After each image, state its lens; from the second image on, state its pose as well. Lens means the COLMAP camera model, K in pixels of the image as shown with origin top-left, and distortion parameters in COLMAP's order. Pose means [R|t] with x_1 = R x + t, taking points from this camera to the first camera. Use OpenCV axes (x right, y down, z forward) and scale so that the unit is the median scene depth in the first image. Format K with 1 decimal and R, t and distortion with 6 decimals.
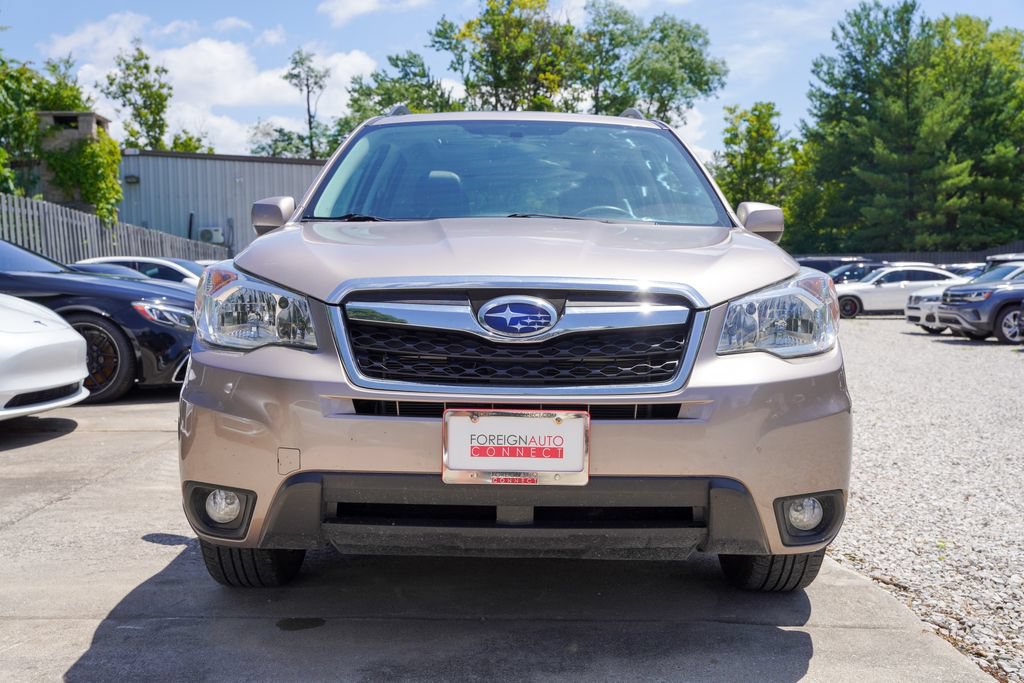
lens RADIAL K [[1048.0, 0, 512.4], [0, 1048.0, 369.1], [0, 0, 1]] dist [0.008087, 0.011862]
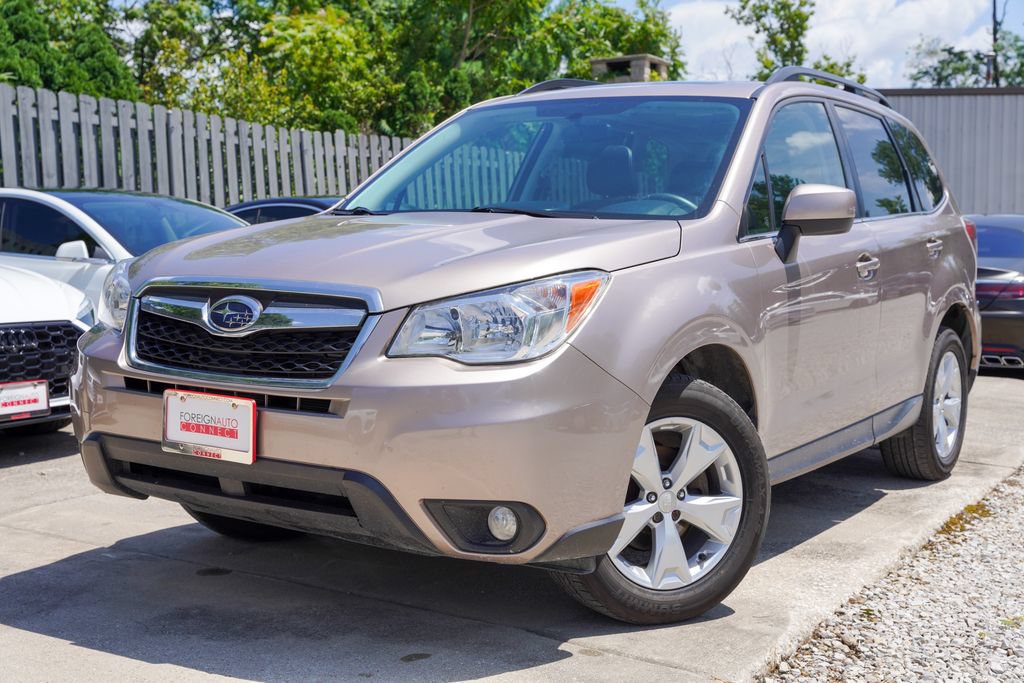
lens RADIAL K [[1360.1, 0, 512.0], [0, 1360.1, 341.5], [0, 0, 1]] dist [-0.012354, 0.439563]
pose [[0.835471, 0.047989, -0.547435, 0.086321], [-0.052786, 0.998581, 0.006979, -0.003713], [0.546993, 0.023066, 0.836819, -0.006450]]
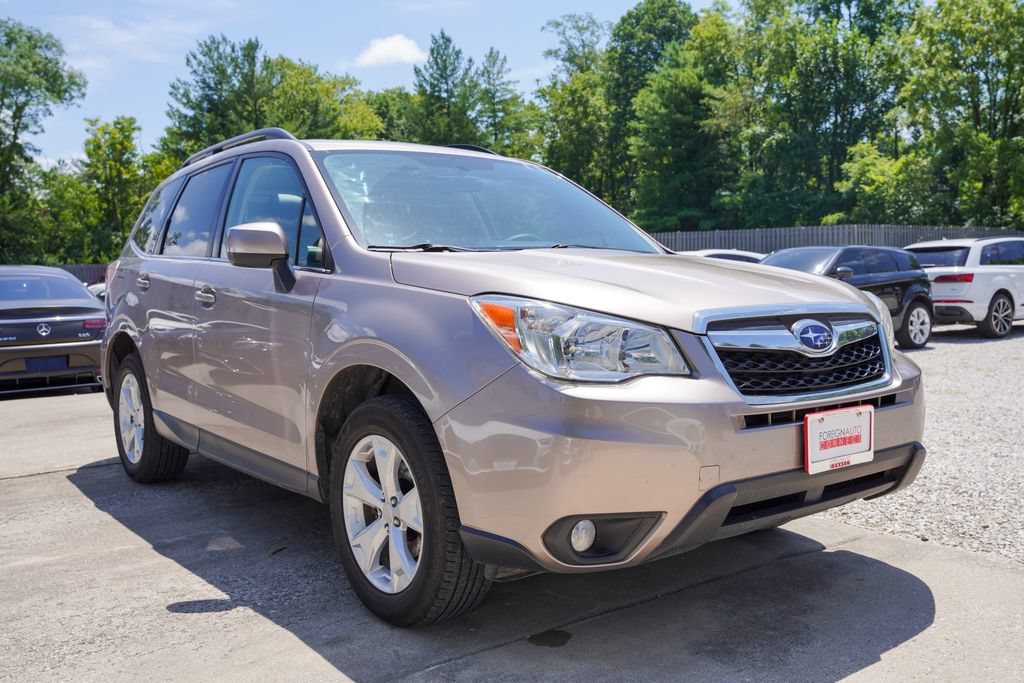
lens RADIAL K [[957.1, 0, 512.0], [0, 957.1, 341.5], [0, 0, 1]] dist [-0.004075, 0.003461]
pose [[0.772648, -0.061575, 0.631841, -0.080393], [0.075561, 0.997130, 0.004773, -0.006122], [-0.630322, 0.044055, 0.775083, 0.026933]]
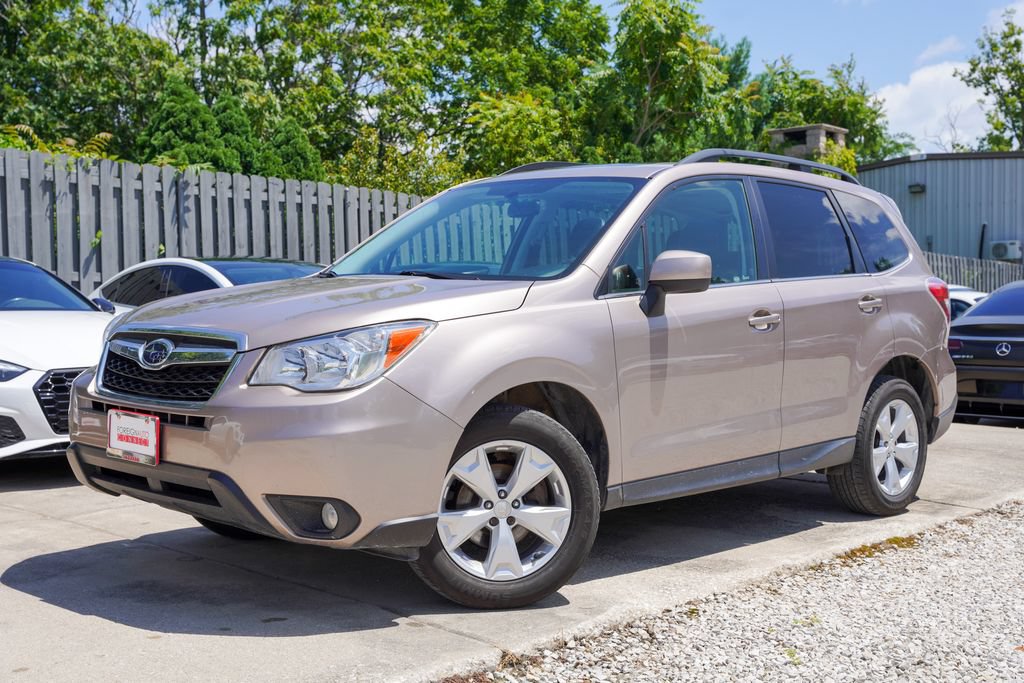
lens RADIAL K [[1314.3, 0, 512.0], [0, 1314.3, 341.5], [0, 0, 1]] dist [-0.027578, 0.457614]
pose [[0.707339, 0.027874, -0.706325, 0.137101], [-0.064652, 0.997585, -0.025377, -0.004086], [0.703912, 0.063616, 0.707433, 0.001167]]
